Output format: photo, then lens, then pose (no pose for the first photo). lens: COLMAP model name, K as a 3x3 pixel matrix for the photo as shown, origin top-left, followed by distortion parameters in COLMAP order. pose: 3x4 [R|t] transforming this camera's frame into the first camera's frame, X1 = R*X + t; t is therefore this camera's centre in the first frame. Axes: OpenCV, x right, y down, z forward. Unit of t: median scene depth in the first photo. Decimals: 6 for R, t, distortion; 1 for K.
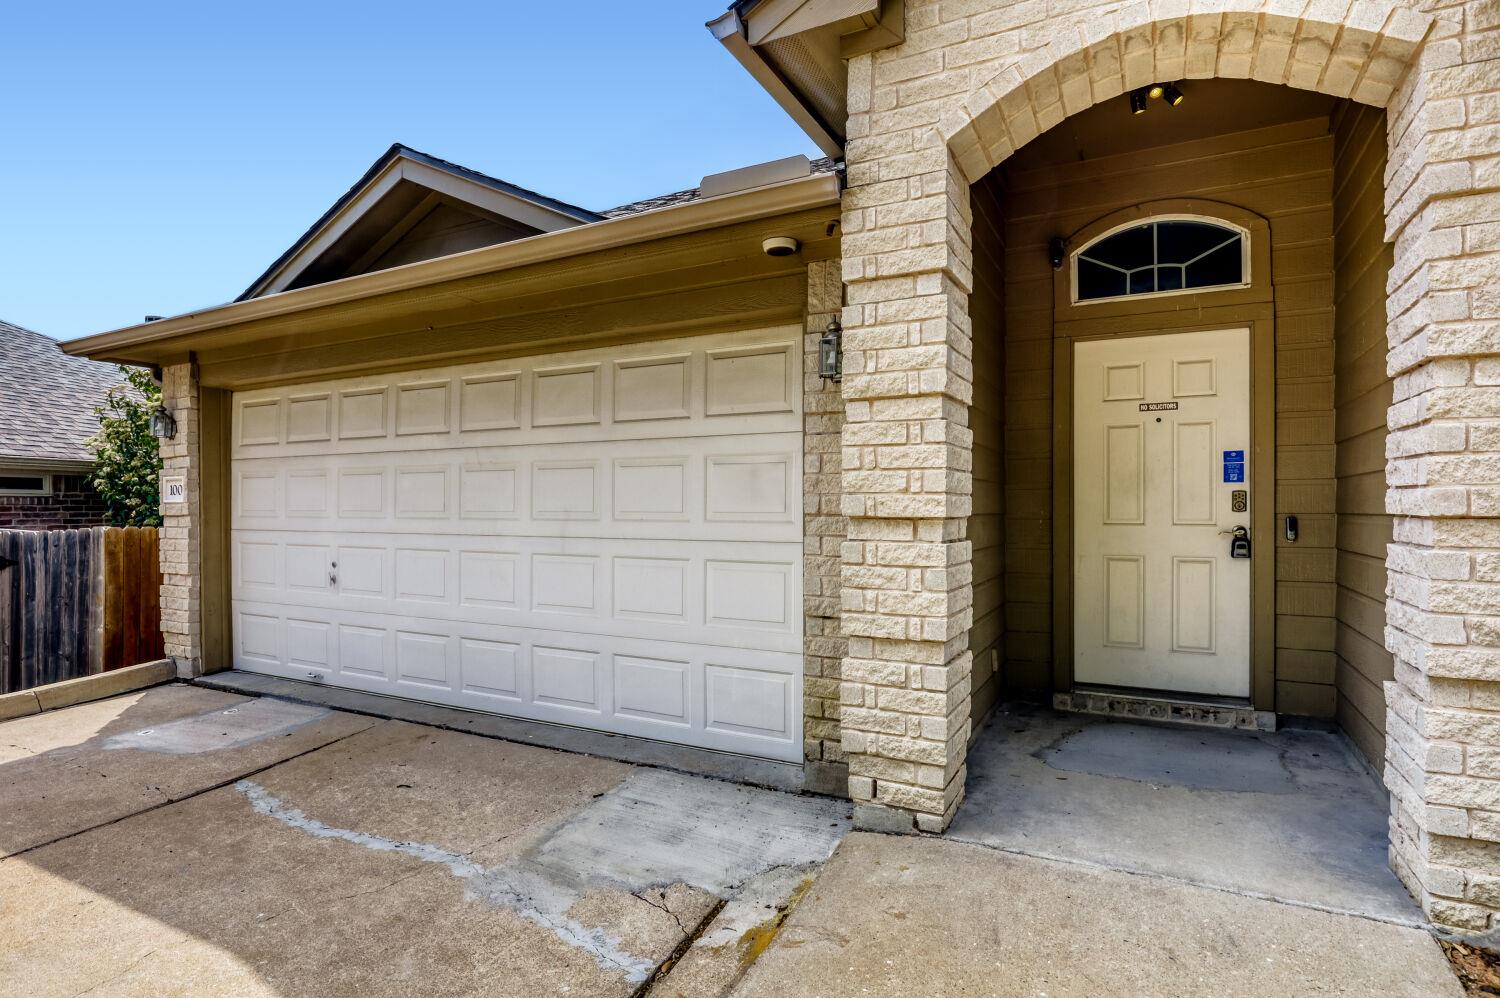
lens RADIAL K [[790.9, 0, 749.0], [0, 790.9, 513.6], [0, 0, 1]] dist [-0.000120, -0.000002]
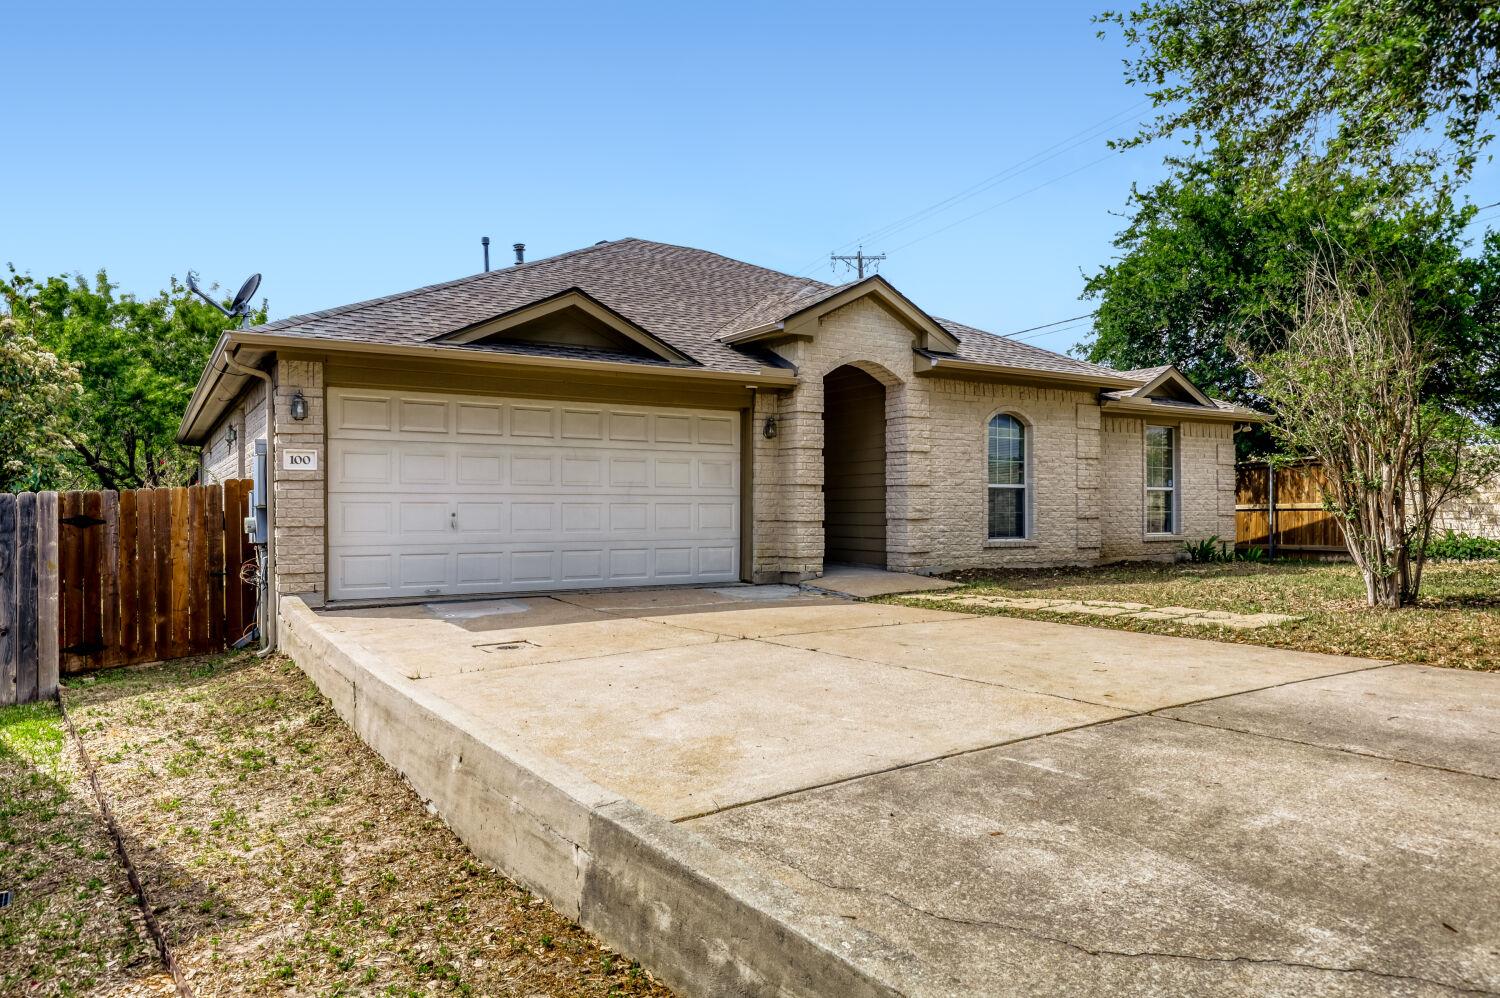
lens RADIAL K [[1026.9, 0, 750.0], [0, 1026.9, 499.0], [0, 0, 1]] dist [0.000364, 0.000078]
pose [[0.486231, 0.008762, 0.873786, -2.265524], [0.006985, 0.999879, -0.013913, 0.074967], [-0.873802, 0.012869, 0.486111, -0.536523]]
